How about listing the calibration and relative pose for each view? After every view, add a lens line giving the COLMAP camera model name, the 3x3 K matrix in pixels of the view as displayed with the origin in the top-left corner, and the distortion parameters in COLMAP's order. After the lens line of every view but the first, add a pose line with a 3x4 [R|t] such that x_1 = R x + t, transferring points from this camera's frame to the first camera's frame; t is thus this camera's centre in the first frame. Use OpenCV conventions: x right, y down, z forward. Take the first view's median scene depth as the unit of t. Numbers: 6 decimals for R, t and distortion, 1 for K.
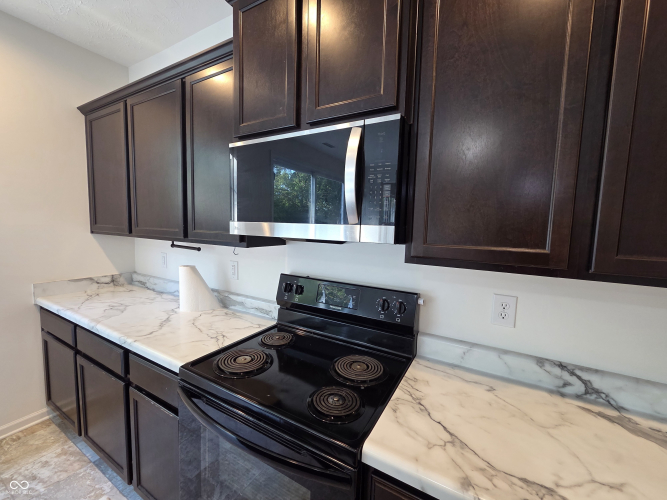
lens RADIAL K [[275.3, 0, 333.3], [0, 275.3, 249.5], [0, 0, 1]] dist [0.000251, 0.000339]
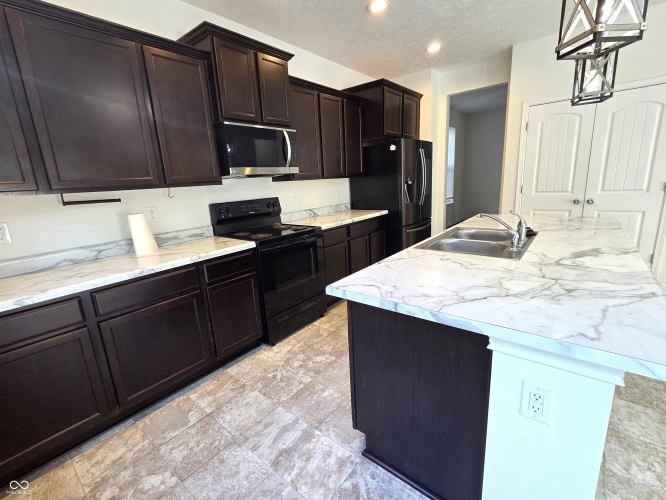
lens RADIAL K [[292.5, 0, 333.1], [0, 292.5, 246.5], [0, 0, 1]] dist [-0.001480, -0.000295]
pose [[0.156646, -0.264910, 0.951464, -1.770470], [0.140079, 0.959578, 0.244107, 0.012049], [-0.977671, 0.095042, 0.187423, 0.052646]]
